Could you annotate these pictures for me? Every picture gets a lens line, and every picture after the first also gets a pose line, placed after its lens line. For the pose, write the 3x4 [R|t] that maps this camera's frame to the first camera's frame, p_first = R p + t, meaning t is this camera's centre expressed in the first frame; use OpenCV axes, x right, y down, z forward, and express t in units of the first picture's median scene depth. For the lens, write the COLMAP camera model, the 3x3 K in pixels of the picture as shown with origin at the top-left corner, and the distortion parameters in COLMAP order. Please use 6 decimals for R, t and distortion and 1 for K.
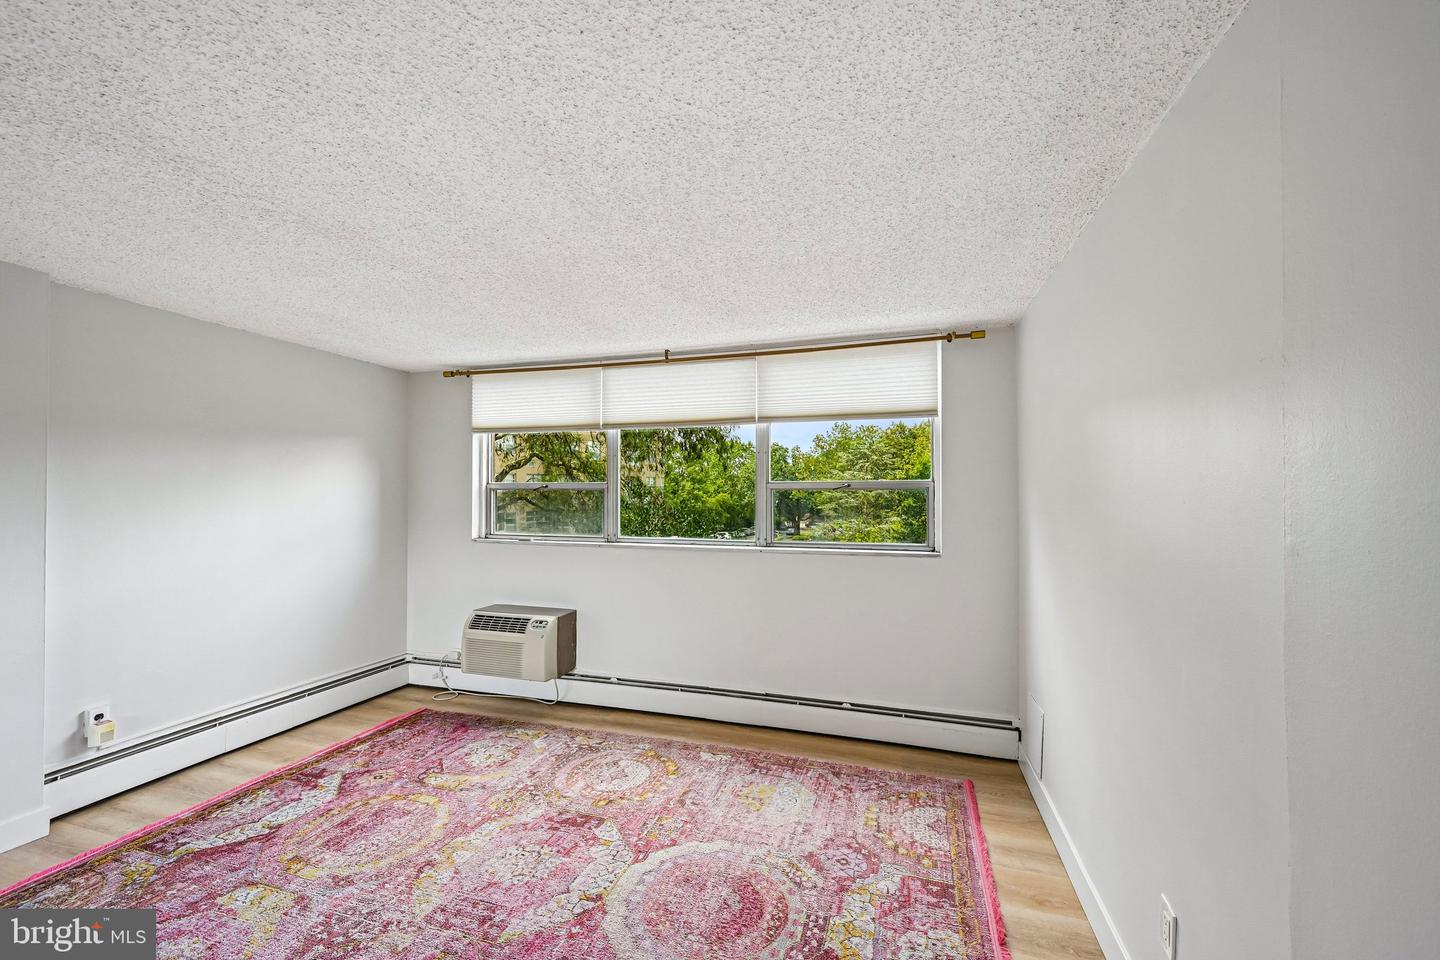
lens RADIAL K [[568.0, 0, 718.2], [0, 568.0, 479.5], [0, 0, 1]] dist [0.002165, 0.000887]
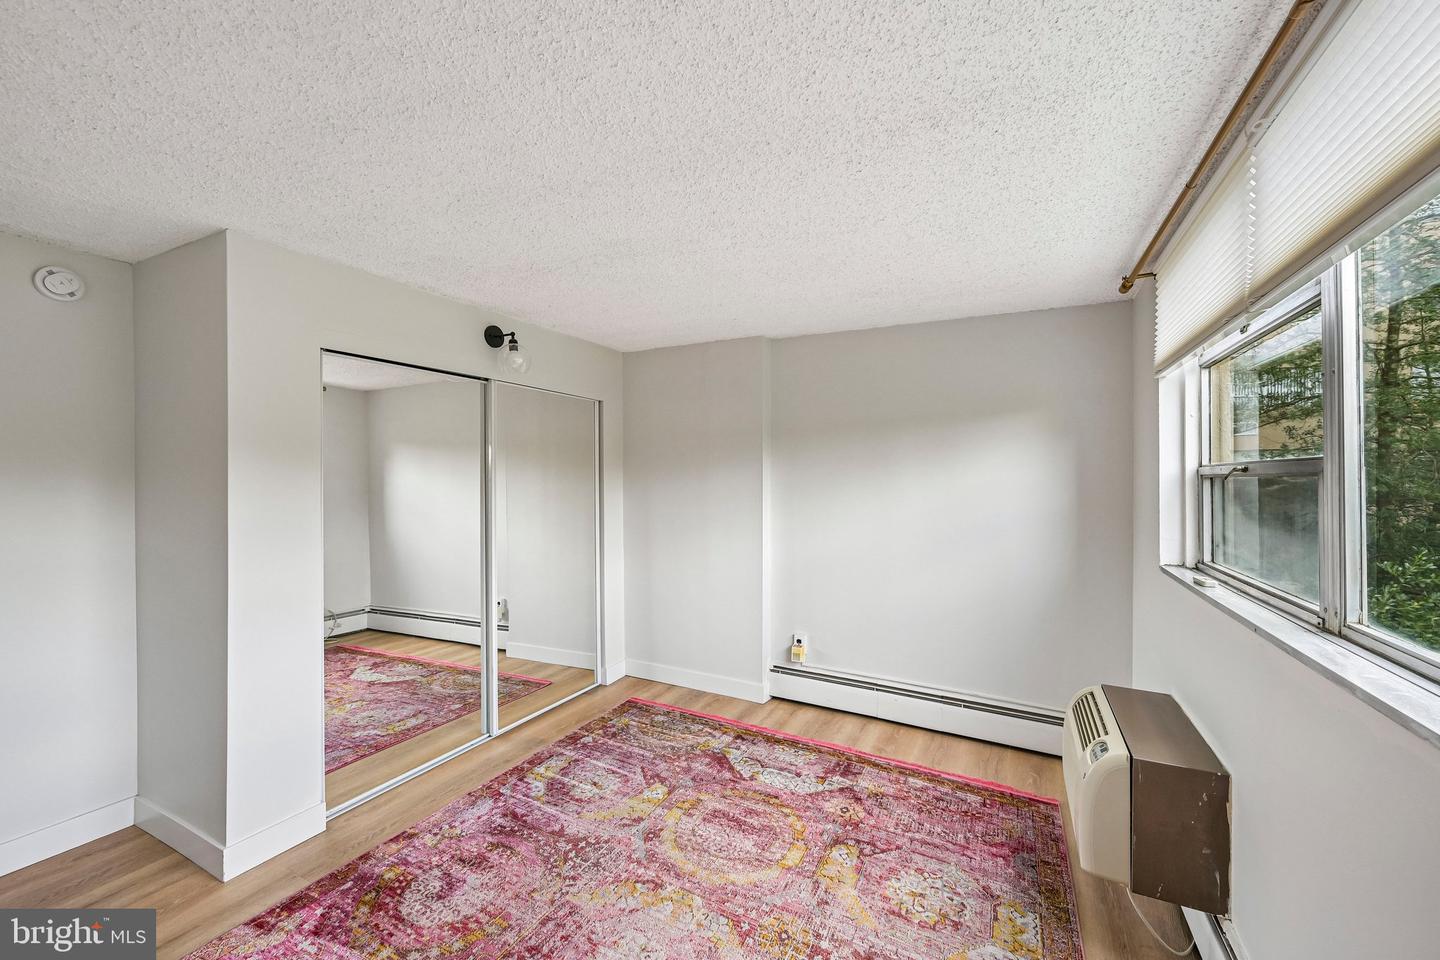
lens RADIAL K [[568.0, 0, 718.0], [0, 568.0, 479.3], [0, 0, 1]] dist [0.002165, 0.000887]
pose [[-0.177082, 0.000915, -0.984196, 0.271168], [0.017984, 0.999836, -0.002306, 0.018305], [0.984032, -0.018109, -0.177070, 0.918829]]
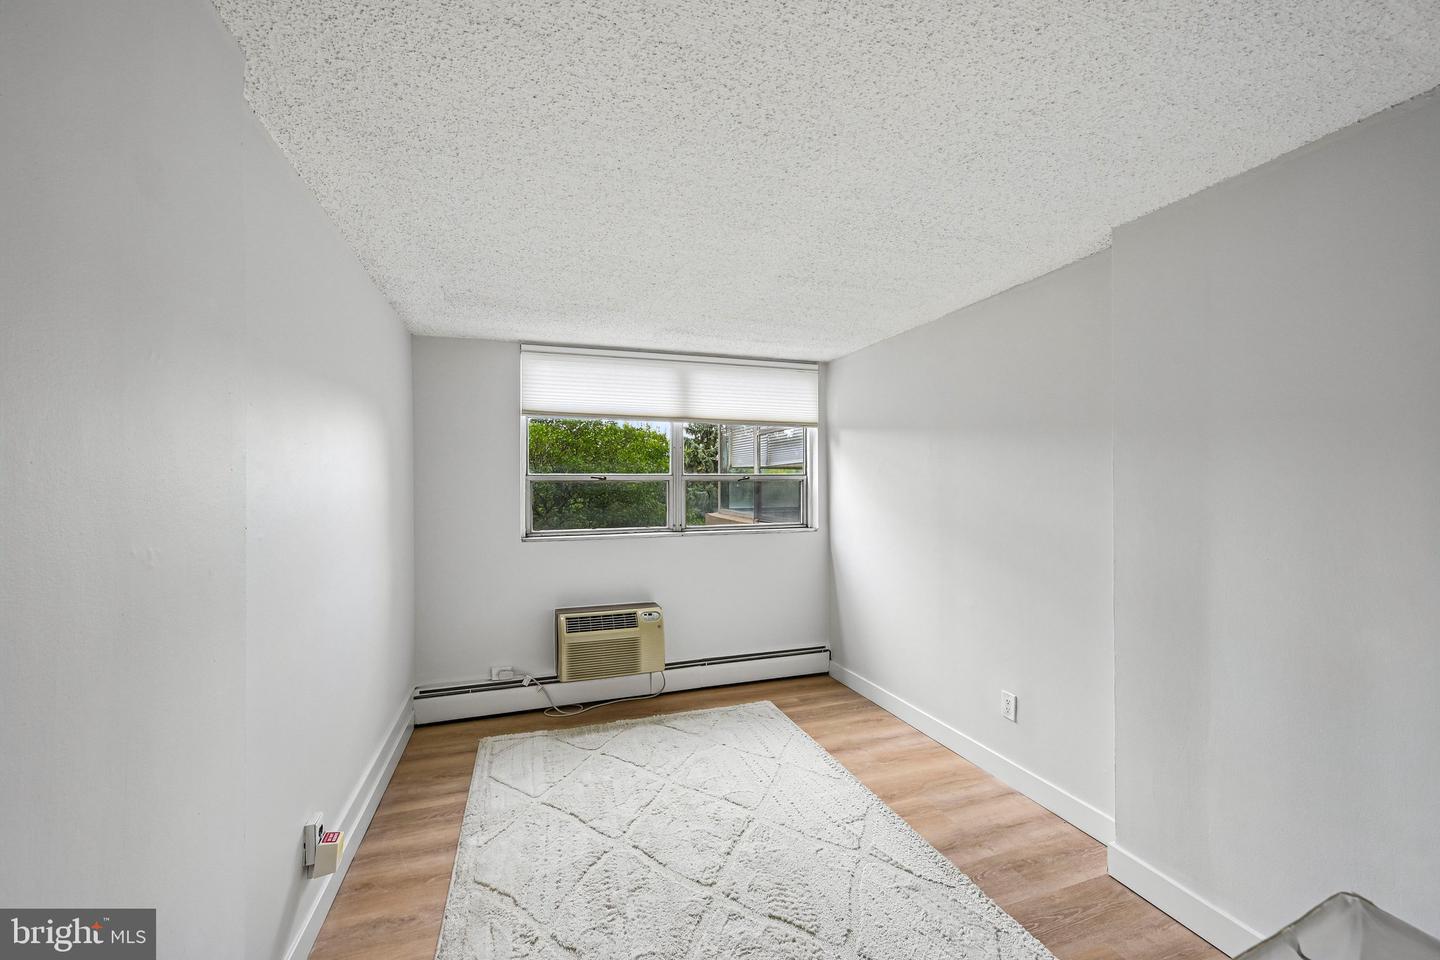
lens RADIAL K [[508.3, 0, 721.4], [0, 508.3, 486.0], [0, 0, 1]] dist [0.000466, 0.000083]
pose [[0.823847, -0.005956, 0.566781, -0.890515], [-0.010260, 0.999624, 0.025418, 0.000791], [-0.566719, -0.026756, 0.823477, 0.264130]]
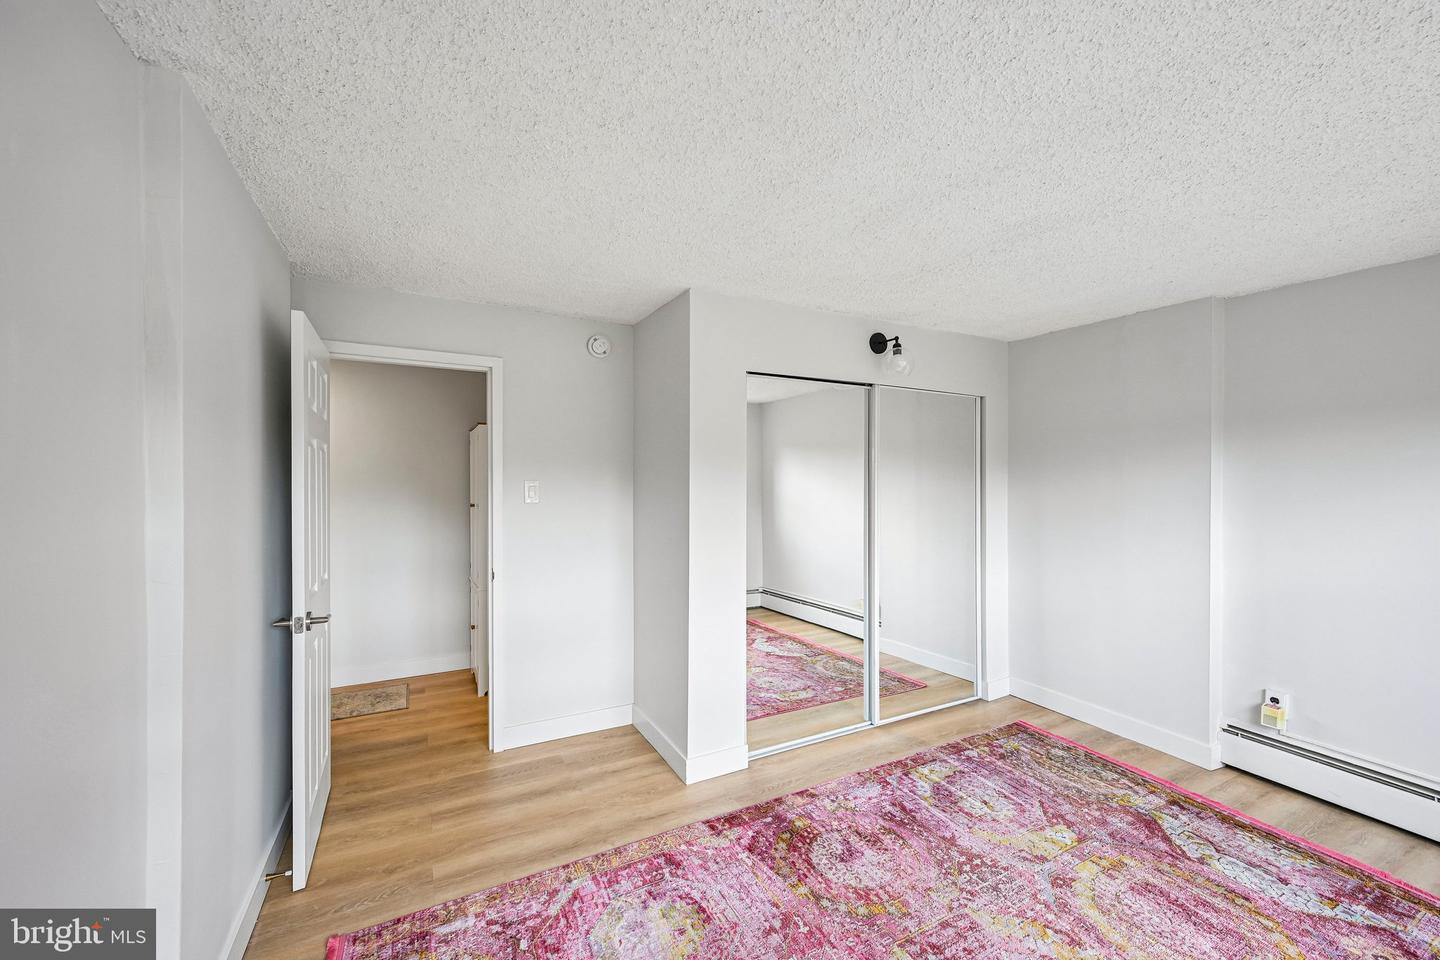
lens RADIAL K [[568.0, 0, 720.6], [0, 568.0, 479.3], [0, 0, 1]] dist [0.002165, 0.000887]
pose [[-0.702299, -0.002332, -0.711879, 0.304235], [0.008537, 0.999895, -0.011698, 0.017870], [0.711831, -0.014292, -0.702205, 0.882528]]
